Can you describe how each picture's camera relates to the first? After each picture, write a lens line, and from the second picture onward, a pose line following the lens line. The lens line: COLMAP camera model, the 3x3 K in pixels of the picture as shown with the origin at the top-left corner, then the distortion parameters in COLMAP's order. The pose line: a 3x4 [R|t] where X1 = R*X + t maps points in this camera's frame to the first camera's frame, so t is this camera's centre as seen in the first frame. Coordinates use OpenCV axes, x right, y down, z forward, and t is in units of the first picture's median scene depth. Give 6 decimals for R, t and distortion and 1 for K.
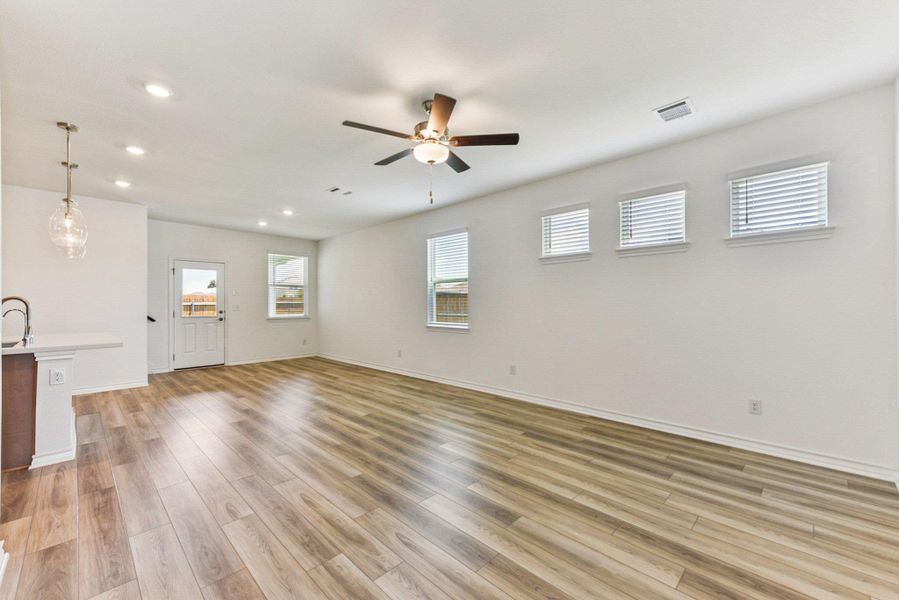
lens RADIAL K [[367.5, 0, 452.4], [0, 367.5, 306.6], [0, 0, 1]] dist [0.021504, 0.000211]
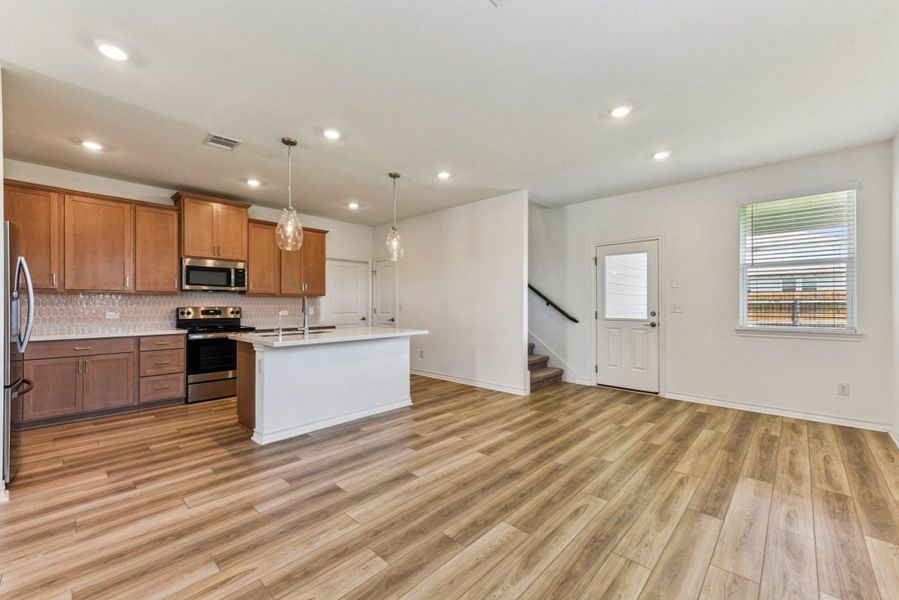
lens RADIAL K [[356.6, 0, 447.2], [0, 356.6, 301.5], [0, 0, 1]] dist [0.000117, 0.000039]
pose [[0.007050, -0.005250, -0.999961, 0.028339], [-0.003992, 0.999978, -0.005278, -0.005942], [0.999967, 0.004029, 0.007029, 1.432539]]
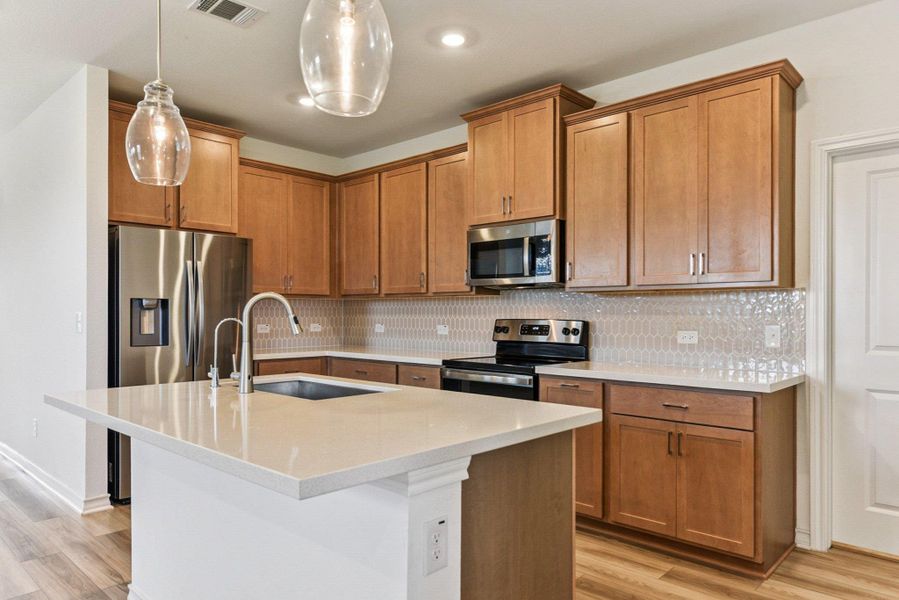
lens RADIAL K [[598.3, 0, 449.1], [0, 598.3, 315.2], [0, 0, 1]] dist [0.020070, 0.001880]
pose [[-0.999897, 0.003573, -0.013934, -1.363565], [0.003428, 0.999940, 0.010438, -0.008555], [0.013970, 0.010389, -0.999848, 1.737129]]
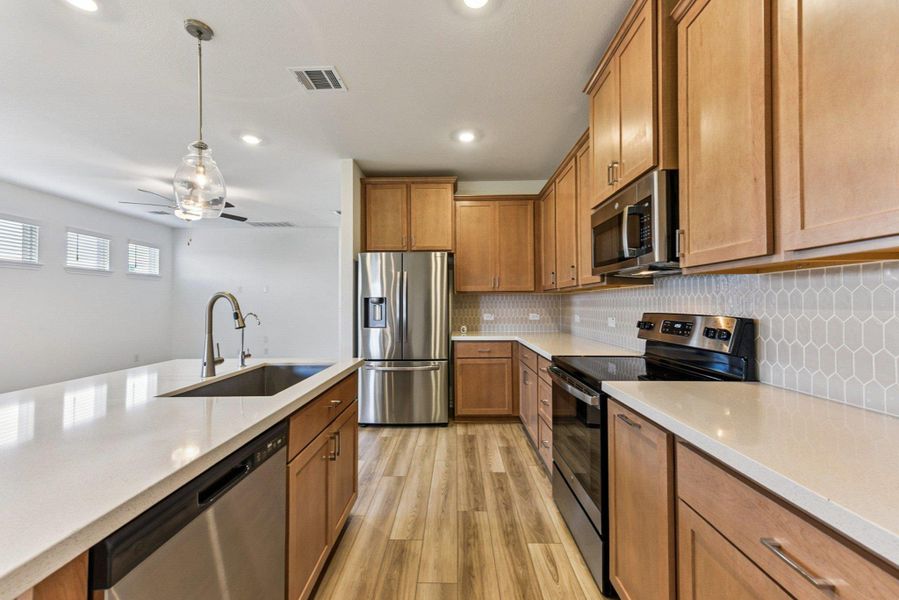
lens RADIAL K [[350.5, 0, 449.8], [0, 350.5, 302.4], [0, 0, 1]] dist [0.016992, -0.000002]
pose [[-0.686340, 0.014124, 0.727143, -1.749824], [0.015743, 0.999866, -0.004562, -0.007825], [-0.727110, 0.008316, -0.686471, 1.083531]]
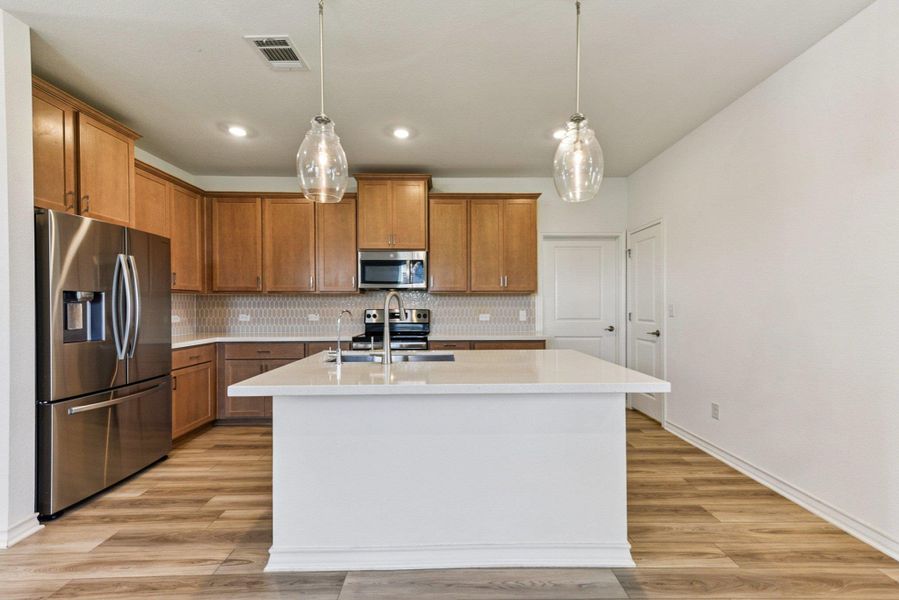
lens RADIAL K [[367.5, 0, 452.4], [0, 367.5, 306.6], [0, 0, 1]] dist [0.021504, 0.000211]
pose [[-0.709946, 0.008409, -0.704206, -0.755600], [0.000803, 0.999938, 0.011131, -0.009298], [0.704256, 0.007337, -0.709909, 1.510365]]
